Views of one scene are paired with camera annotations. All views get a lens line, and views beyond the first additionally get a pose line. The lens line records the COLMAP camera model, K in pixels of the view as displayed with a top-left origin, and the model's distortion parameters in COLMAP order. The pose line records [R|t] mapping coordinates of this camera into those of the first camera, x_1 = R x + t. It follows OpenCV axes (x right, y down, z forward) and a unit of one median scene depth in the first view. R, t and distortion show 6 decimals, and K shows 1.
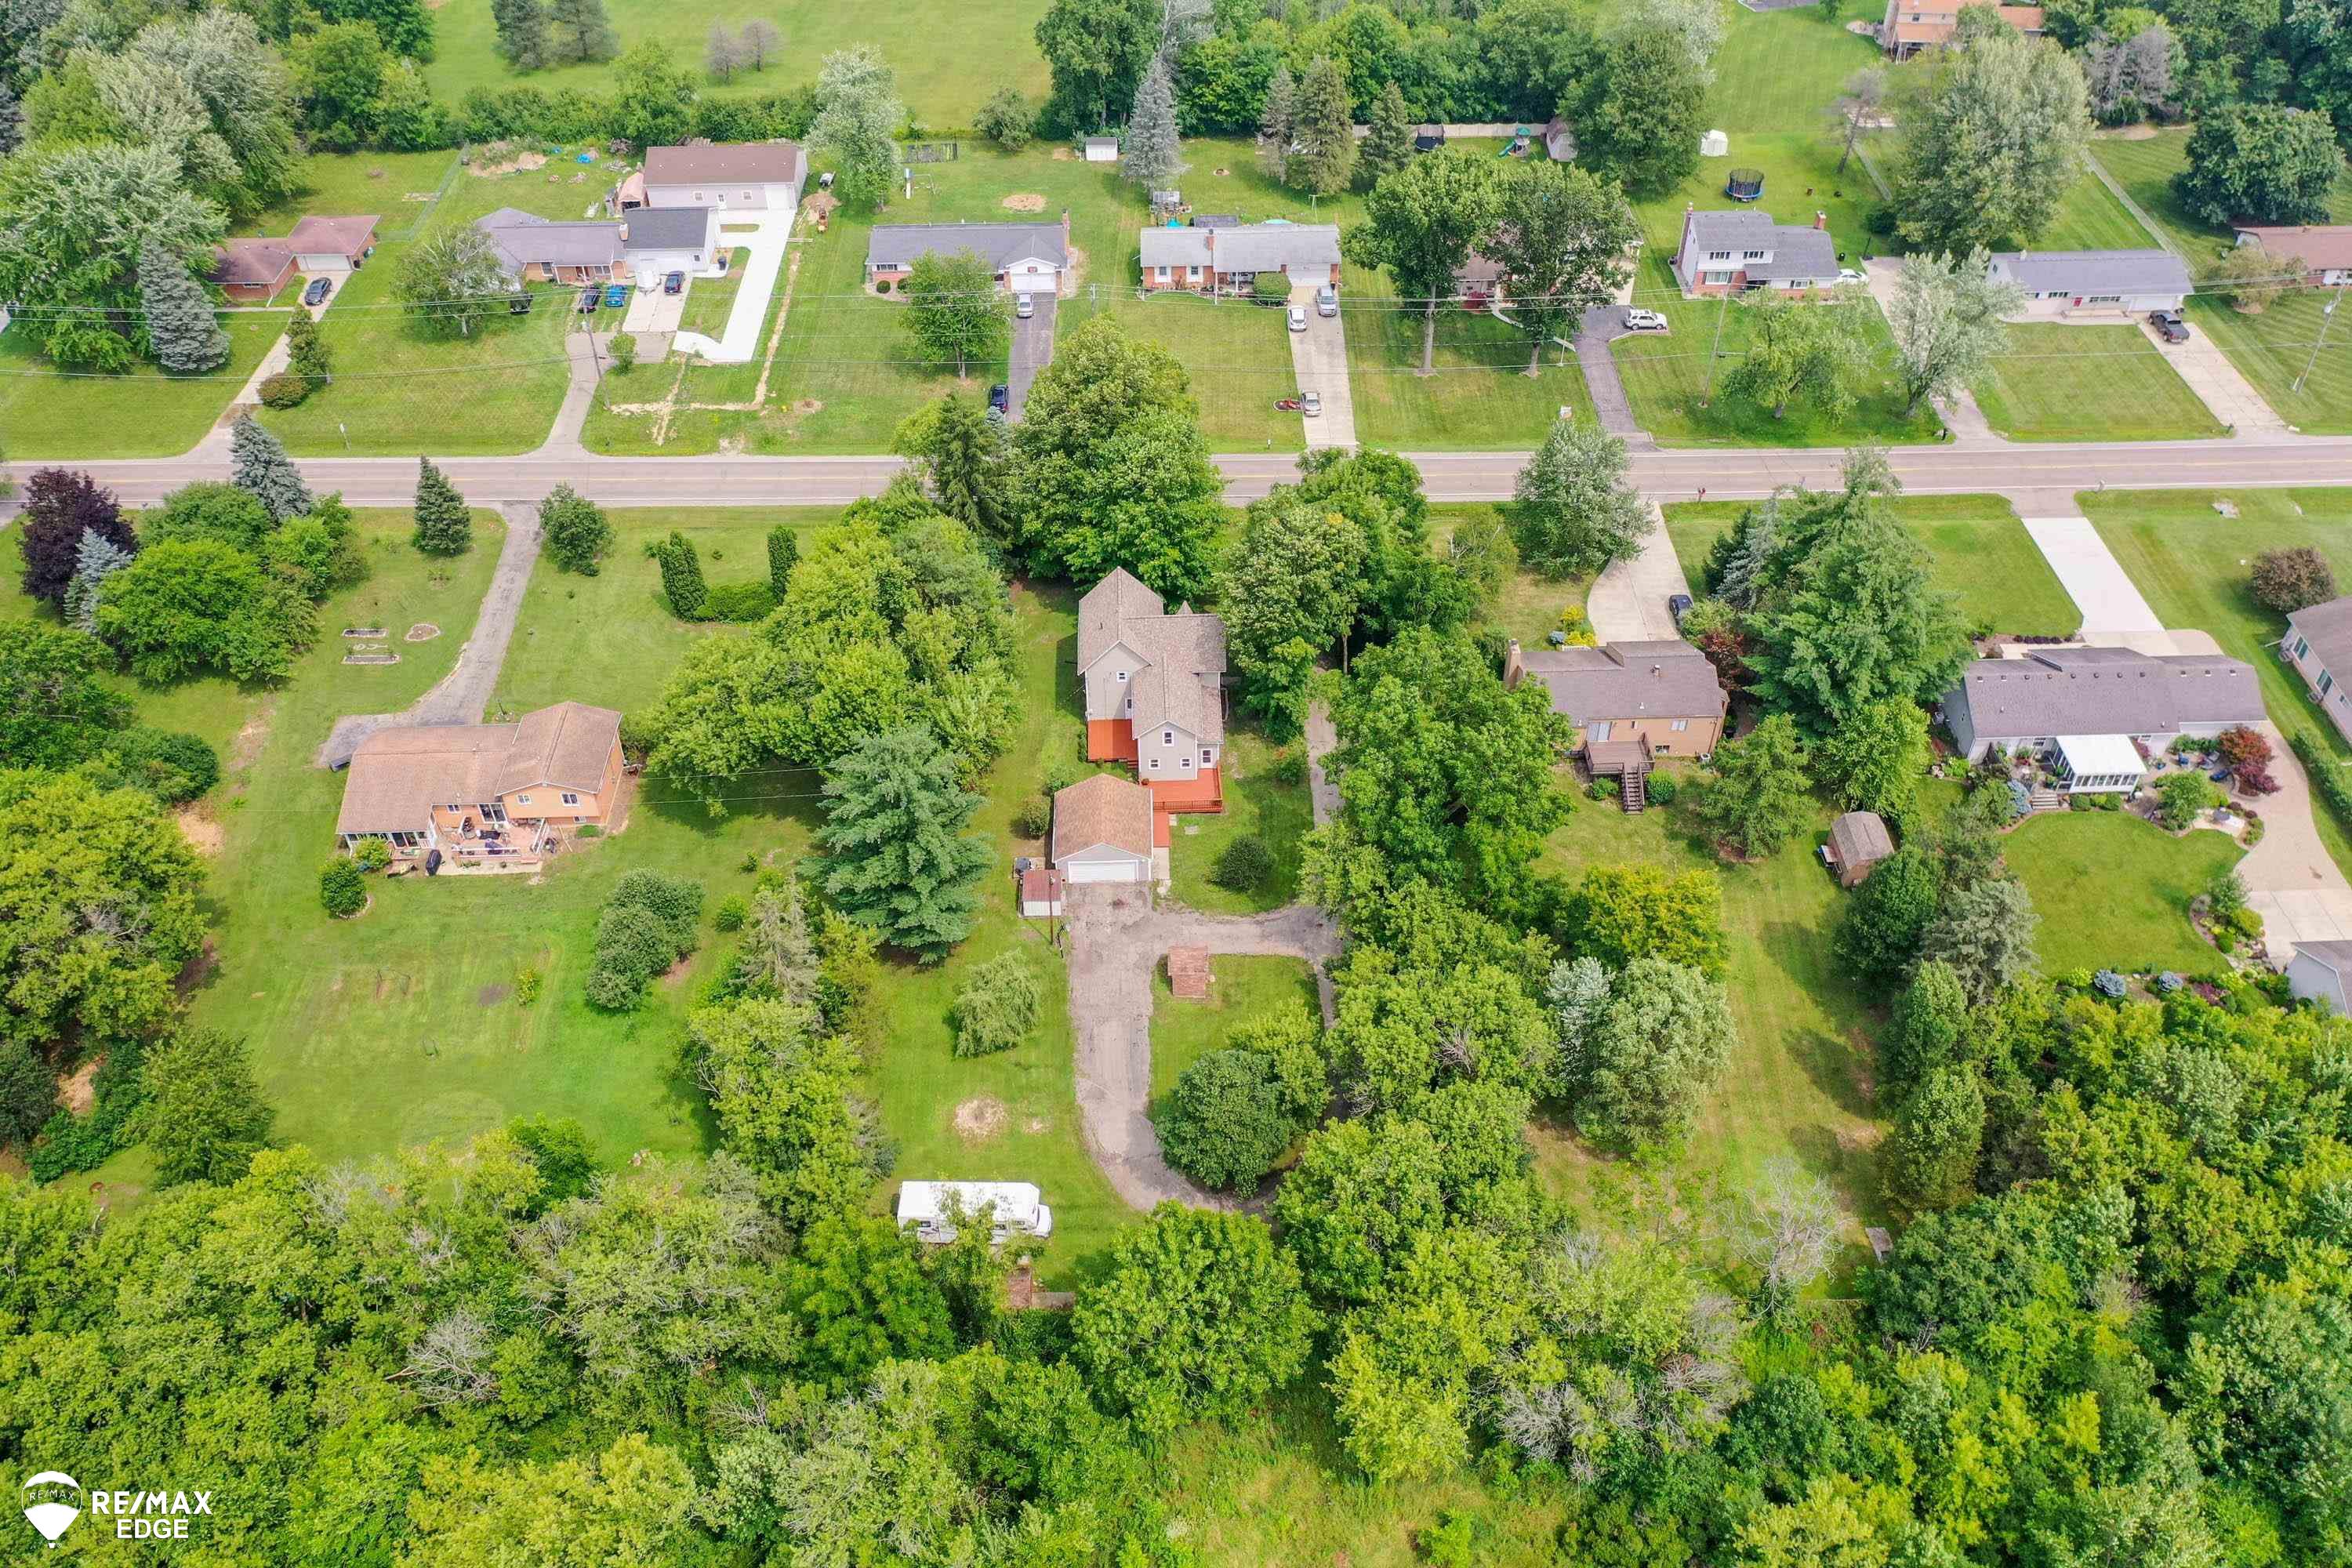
lens RADIAL K [[1860.5, 0, 1176.0], [0, 1860.5, 784.0], [0, 0, 1]] dist [-0.003385, 0.002887]
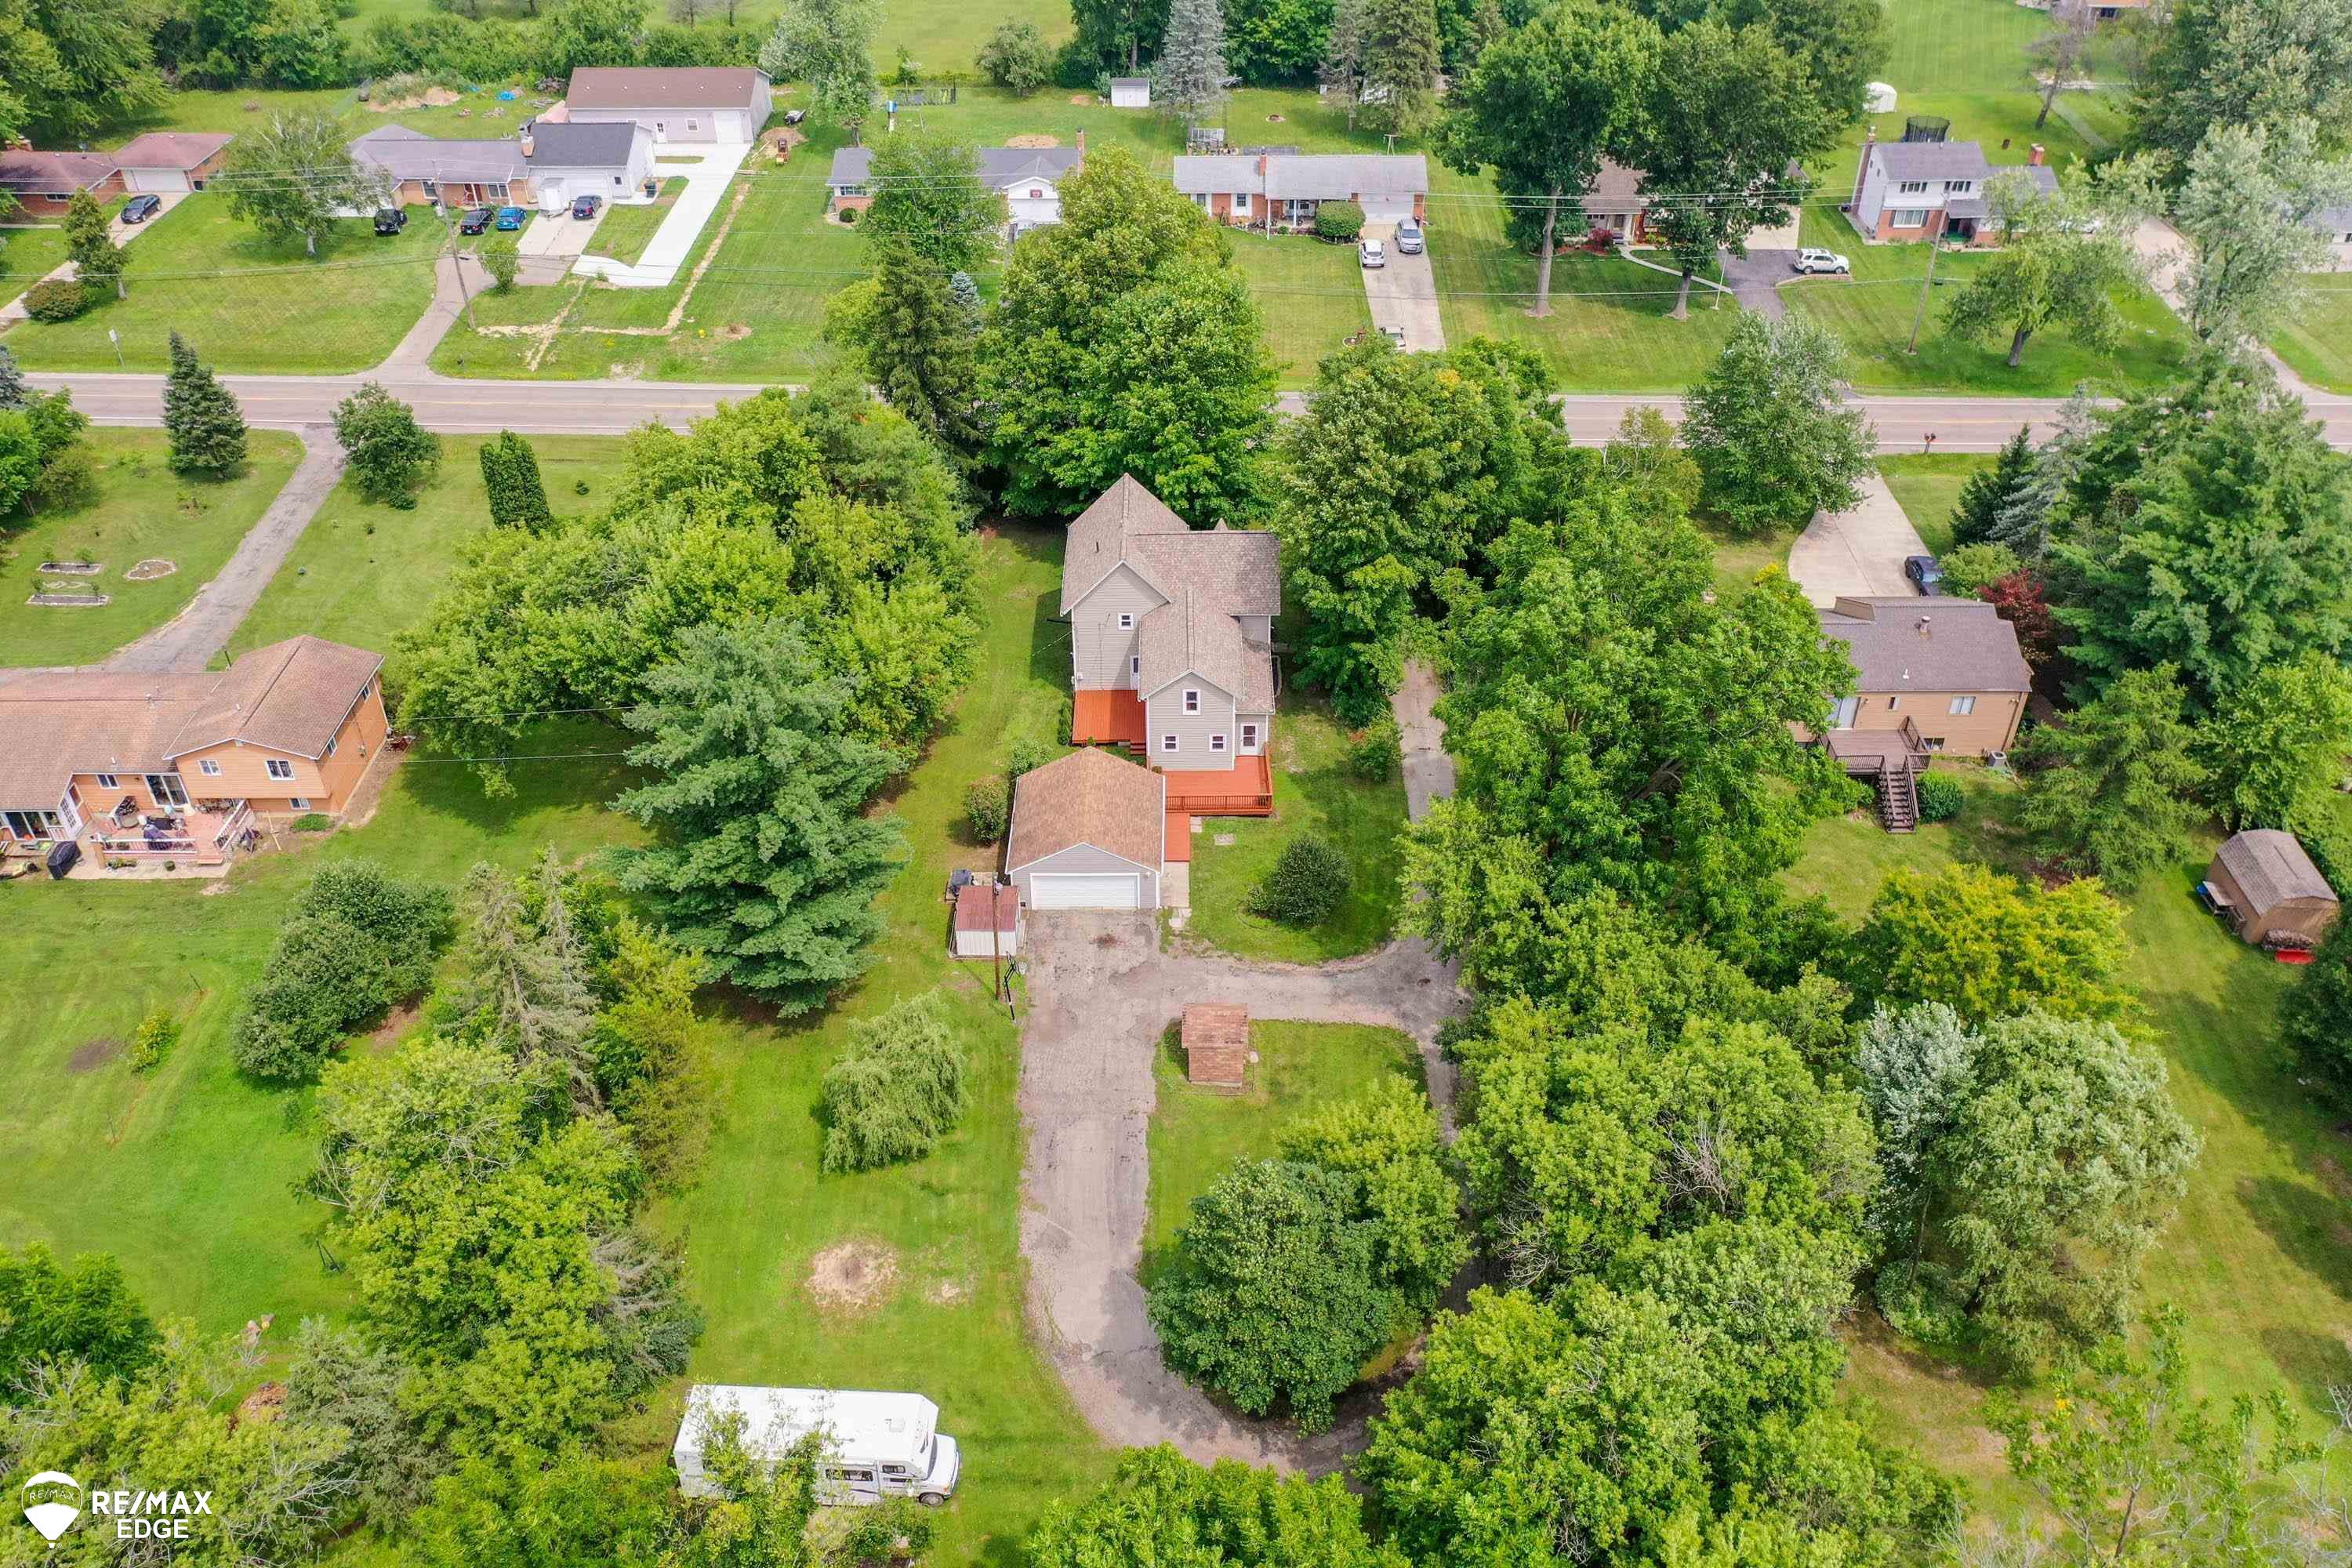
lens RADIAL K [[1860.5, 0, 1176.0], [0, 1860.5, 784.0], [0, 0, 1]] dist [-0.003385, 0.002887]
pose [[0.999608, 0.020671, -0.018898, 0.003231], [-0.022398, 0.995100, -0.096298, 0.067592], [0.016815, 0.096684, 0.995173, 0.342322]]
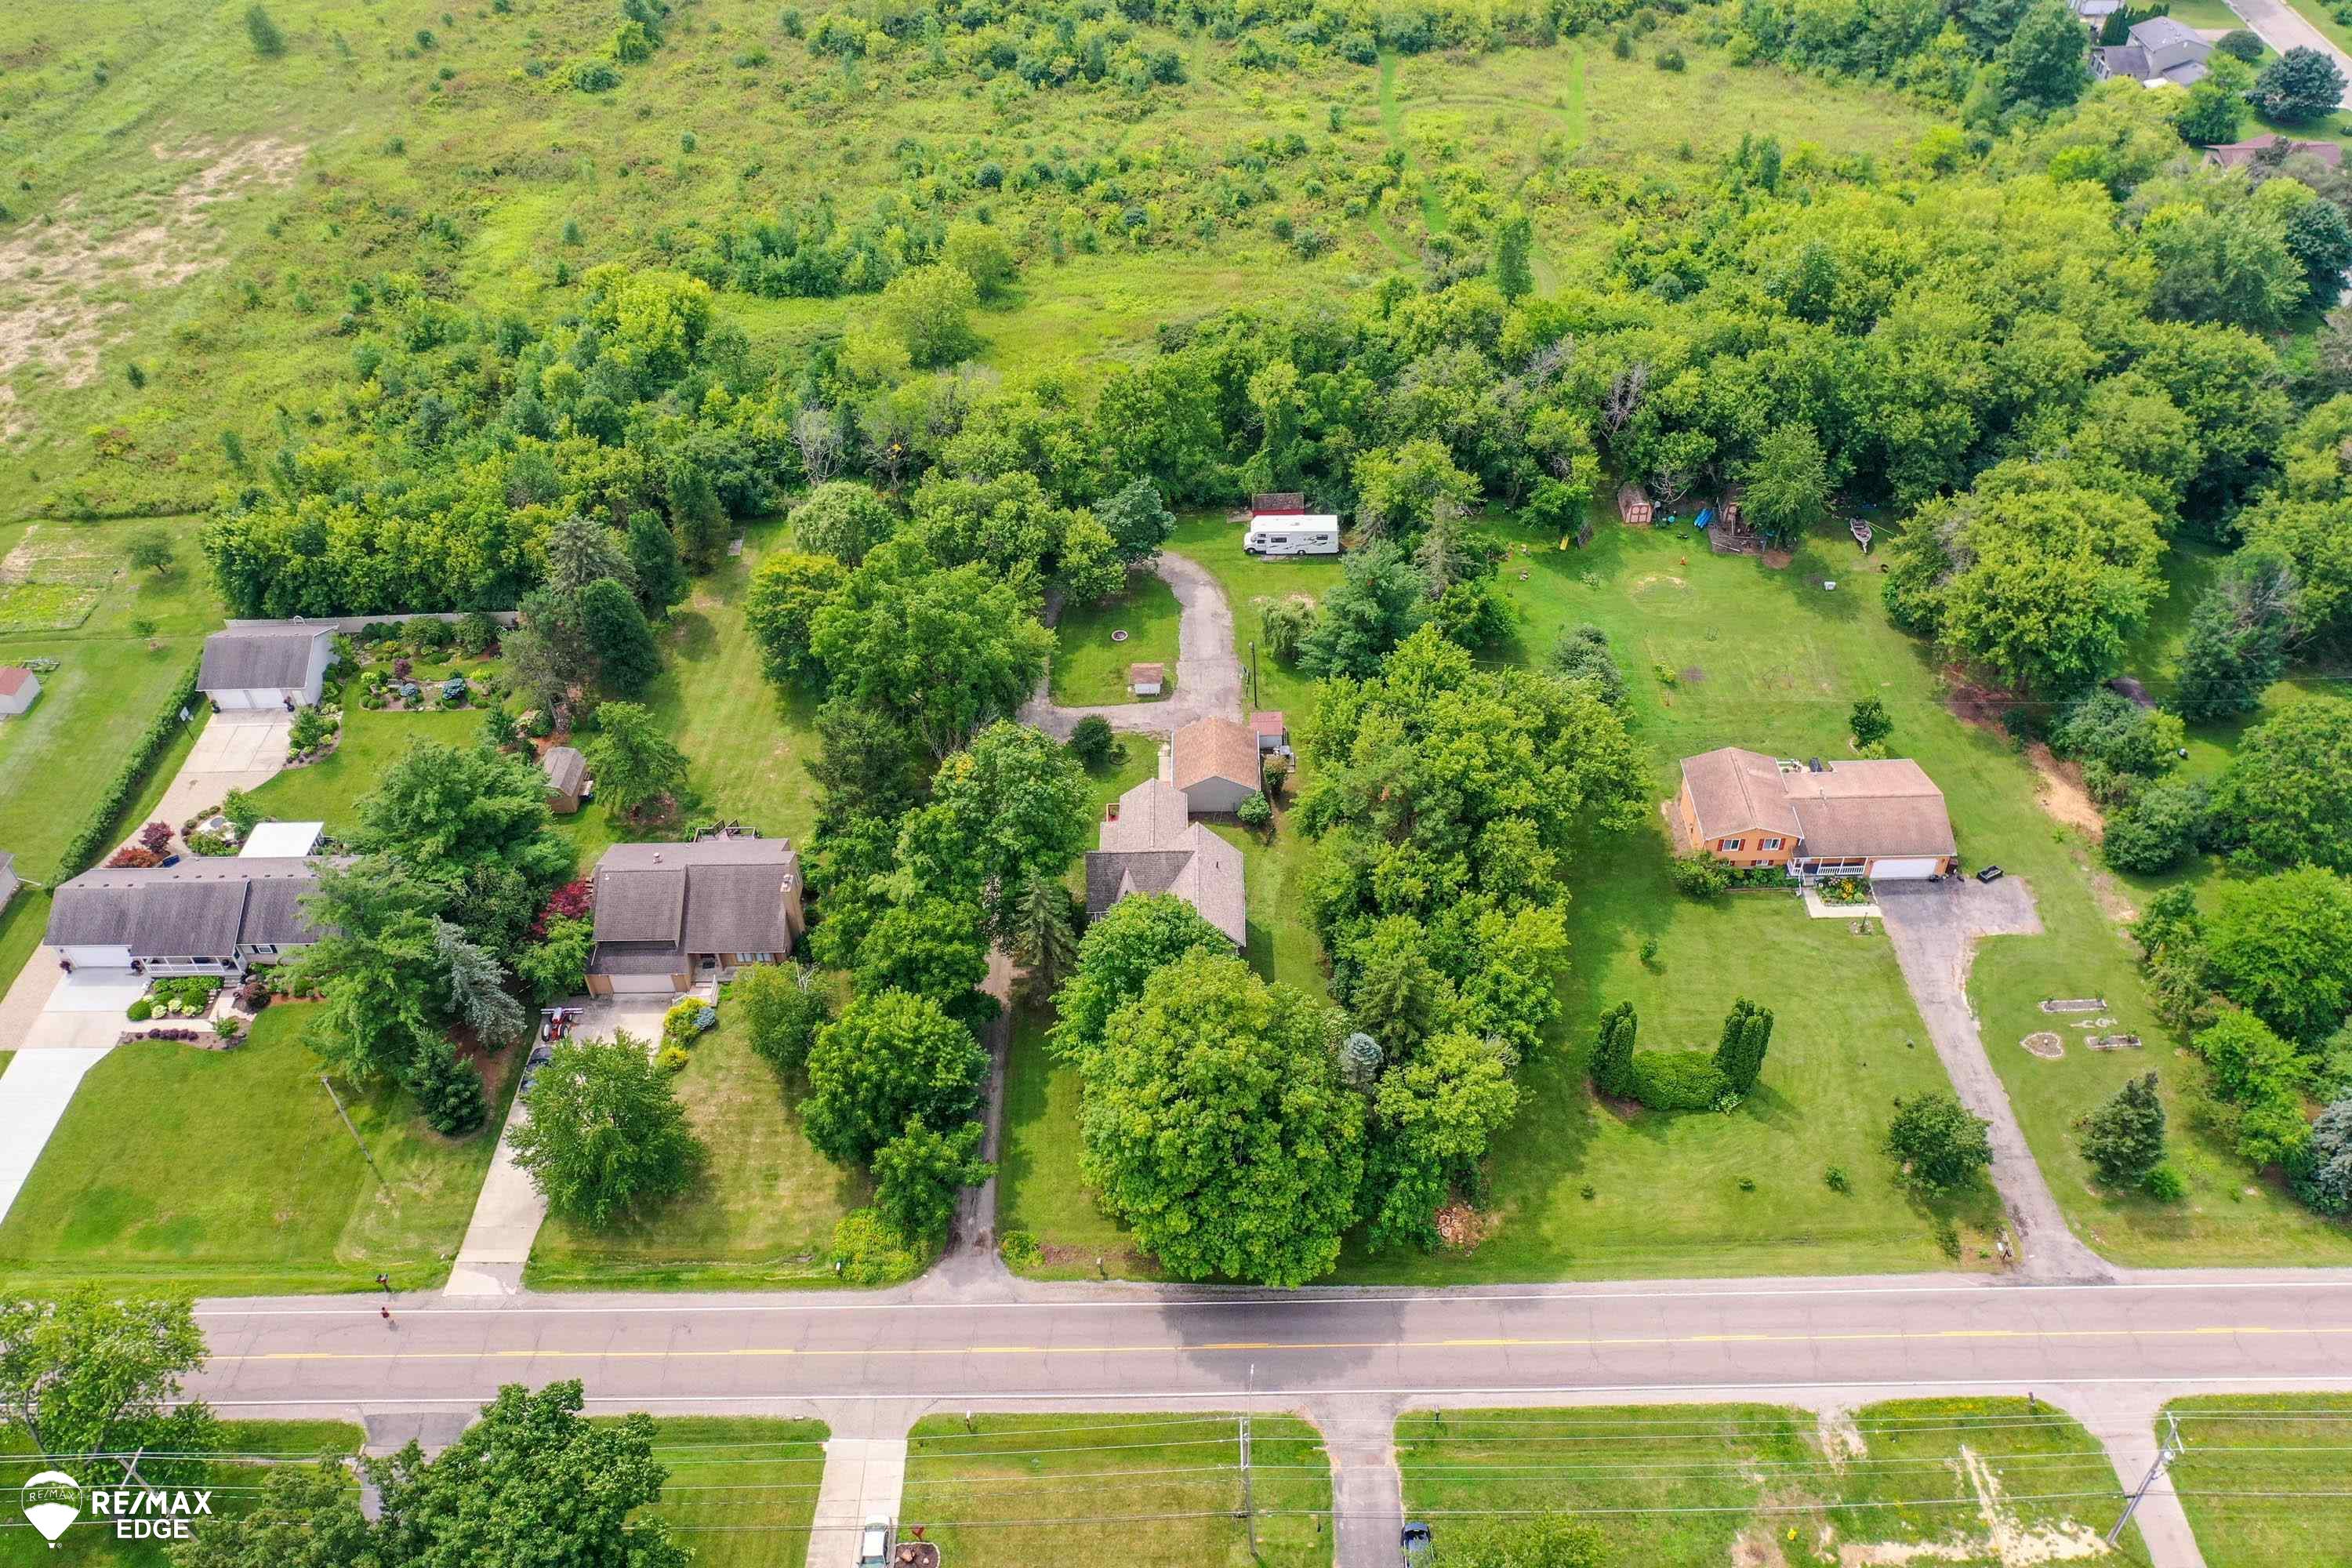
lens RADIAL K [[1860.5, 0, 1176.0], [0, 1860.5, 784.0], [0, 0, 1]] dist [-0.003385, 0.002887]
pose [[-0.998492, 0.012038, 0.053554, -0.073011], [0.054502, 0.101639, 0.993327, -1.056580], [0.006514, 0.994749, -0.102142, 1.086699]]
